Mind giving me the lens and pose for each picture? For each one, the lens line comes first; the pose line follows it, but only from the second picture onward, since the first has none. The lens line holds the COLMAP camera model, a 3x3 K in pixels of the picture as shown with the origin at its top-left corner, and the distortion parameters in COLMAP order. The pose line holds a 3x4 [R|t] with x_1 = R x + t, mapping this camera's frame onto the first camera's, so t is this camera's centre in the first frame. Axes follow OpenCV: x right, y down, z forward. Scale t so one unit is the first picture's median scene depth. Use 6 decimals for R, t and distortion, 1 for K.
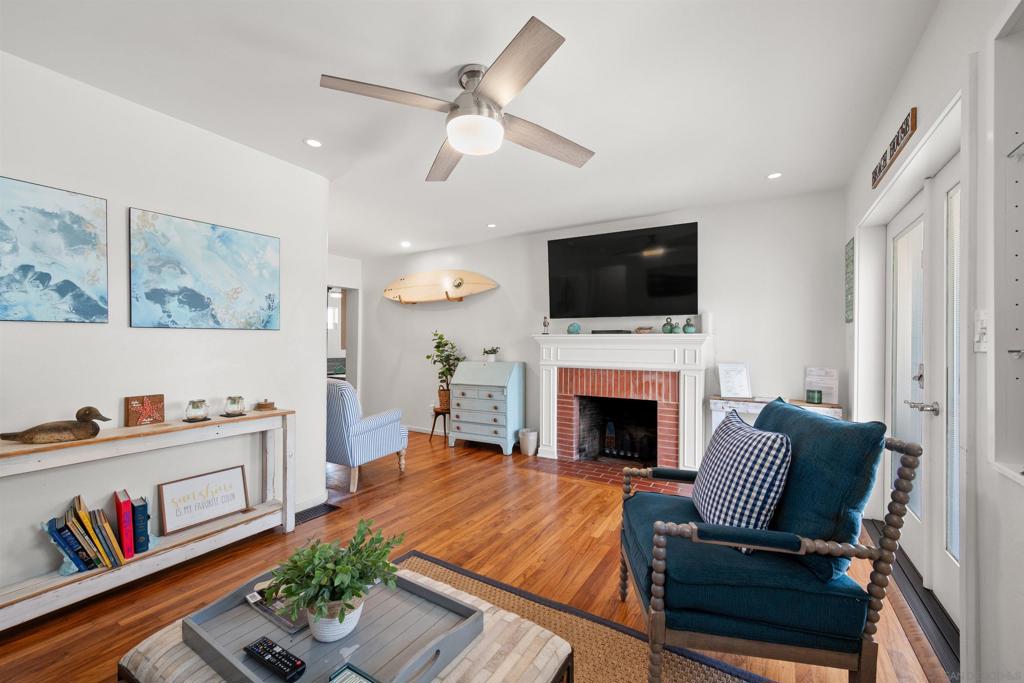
lens RADIAL K [[412.9, 0, 512.0], [0, 412.9, 341.5], [0, 0, 1]] dist [0.001282, 0.000135]
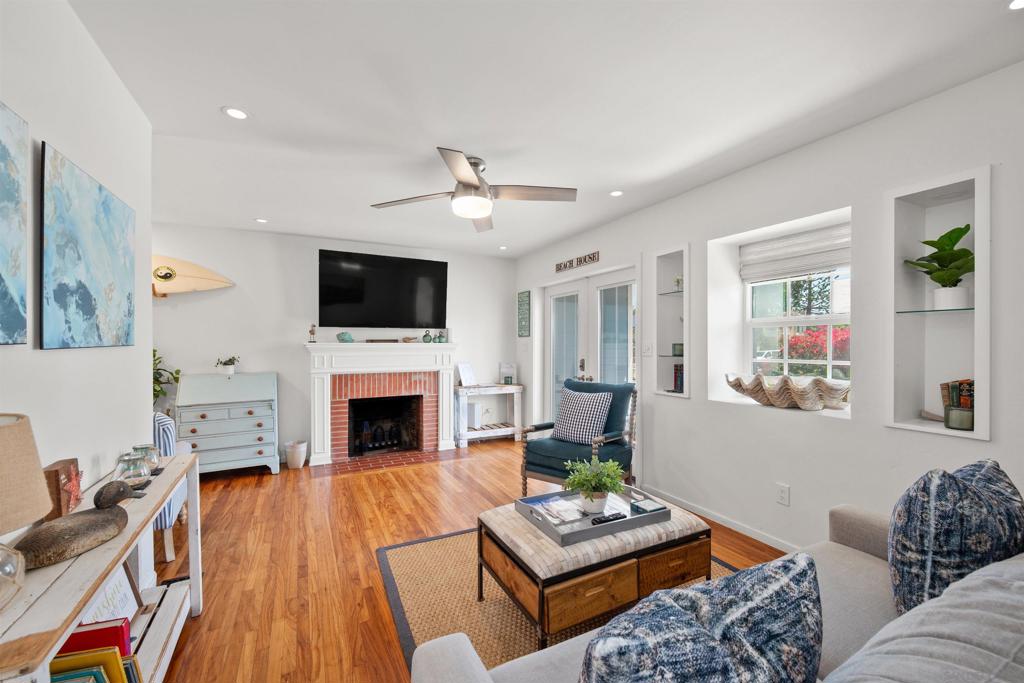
lens RADIAL K [[416.3, 0, 511.1], [0, 416.3, 347.2], [0, 0, 1]] dist [0.000080, 0.000025]
pose [[0.525950, -0.014818, 0.850387, -0.605732], [-0.000060, 0.999848, 0.017459, -0.027352], [-0.850516, -0.009234, 0.525868, 0.079936]]
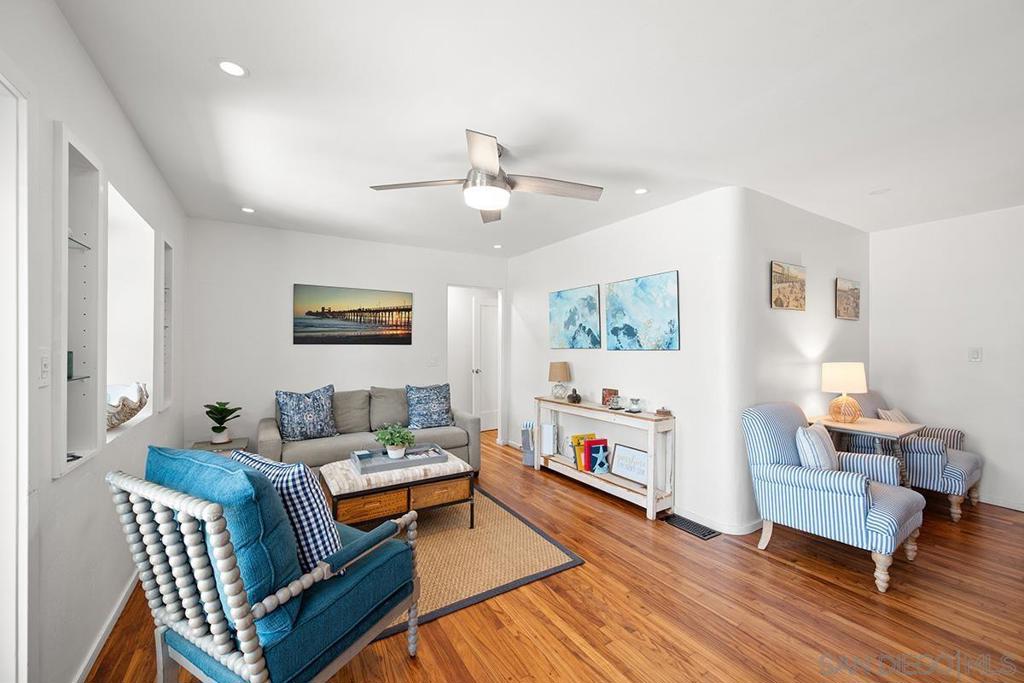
lens RADIAL K [[406.8, 0, 512.6], [0, 406.8, 343.7], [0, 0, 1]] dist [0.000102, 0.000062]
pose [[-0.454260, -0.011664, -0.890793, 0.481228], [-0.001455, 0.999923, -0.012351, -0.022789], [0.890868, -0.004314, -0.454242, 0.814068]]
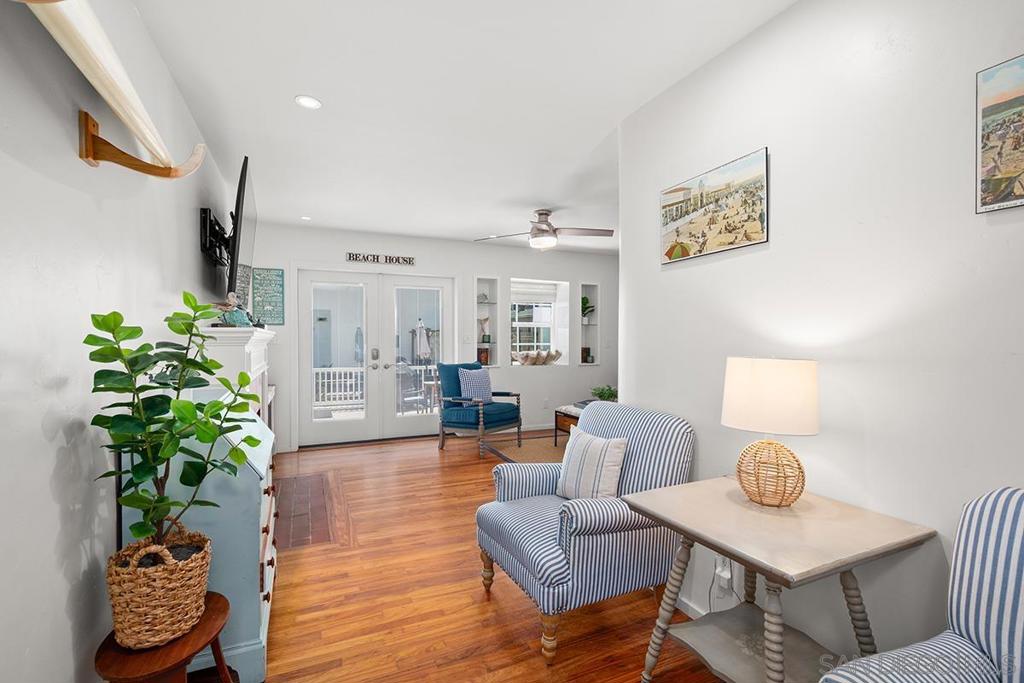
lens RADIAL K [[460.0, 0, 512.0], [0, 460.0, 341.5], [0, 0, 1]] dist [0.000833, 0.000041]
pose [[-0.824687, -0.012766, 0.565445, -0.628919], [-0.011567, 0.999917, 0.005704, -0.006855], [-0.565471, -0.001837, -0.824766, 1.490244]]
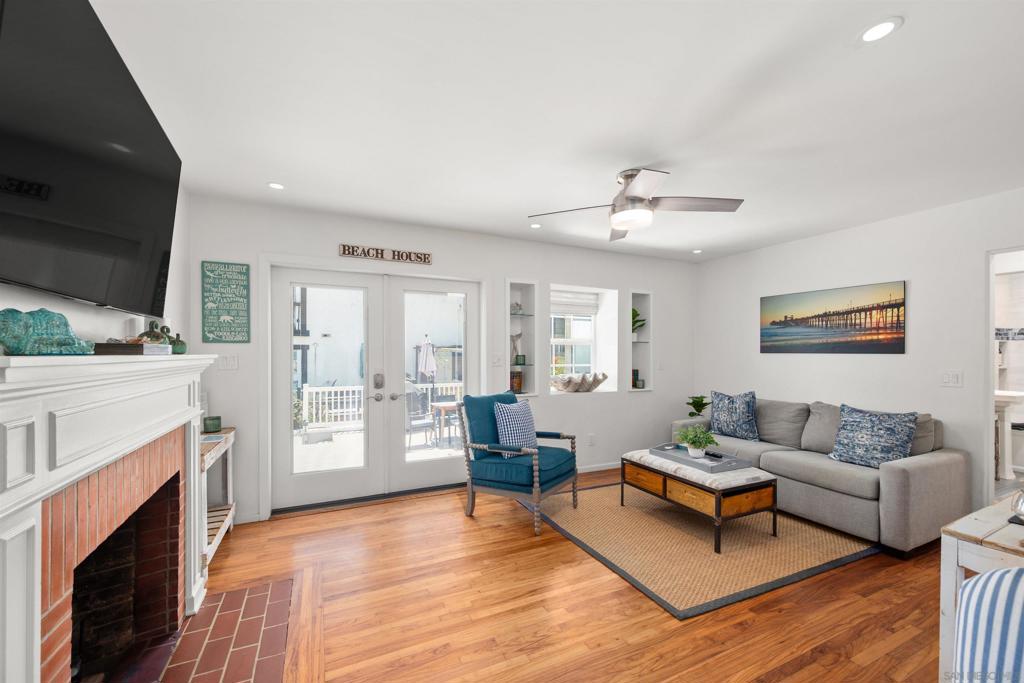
lens RADIAL K [[408.5, 0, 511.0], [0, 408.5, 354.1], [0, 0, 1]] dist [-0.000525, -0.000089]
pose [[-0.837389, -0.011878, 0.546478, -0.248413], [-0.012693, 0.999917, 0.002284, -0.024323], [-0.546460, -0.005024, -0.837470, 1.180757]]
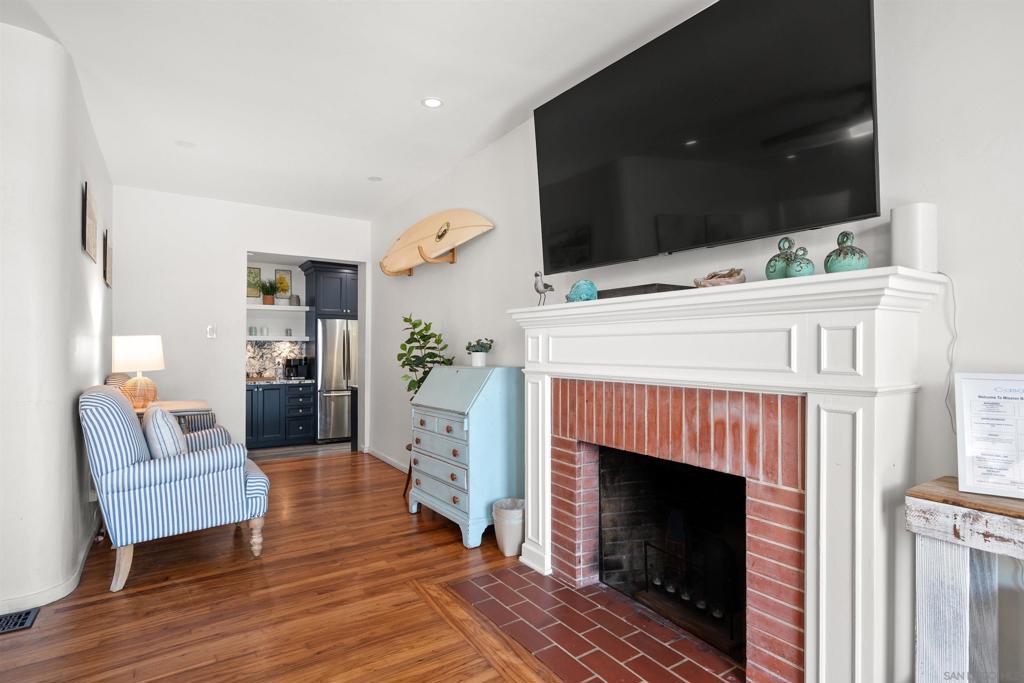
lens RADIAL K [[516.1, 0, 510.6], [0, 516.1, 346.2], [0, 0, 1]] dist [0.000044, 0.000147]
pose [[0.907001, -0.008131, -0.421051, 0.353571], [0.007723, 0.999967, -0.002673, 0.032087], [0.421059, -0.000828, 0.907033, 0.514676]]
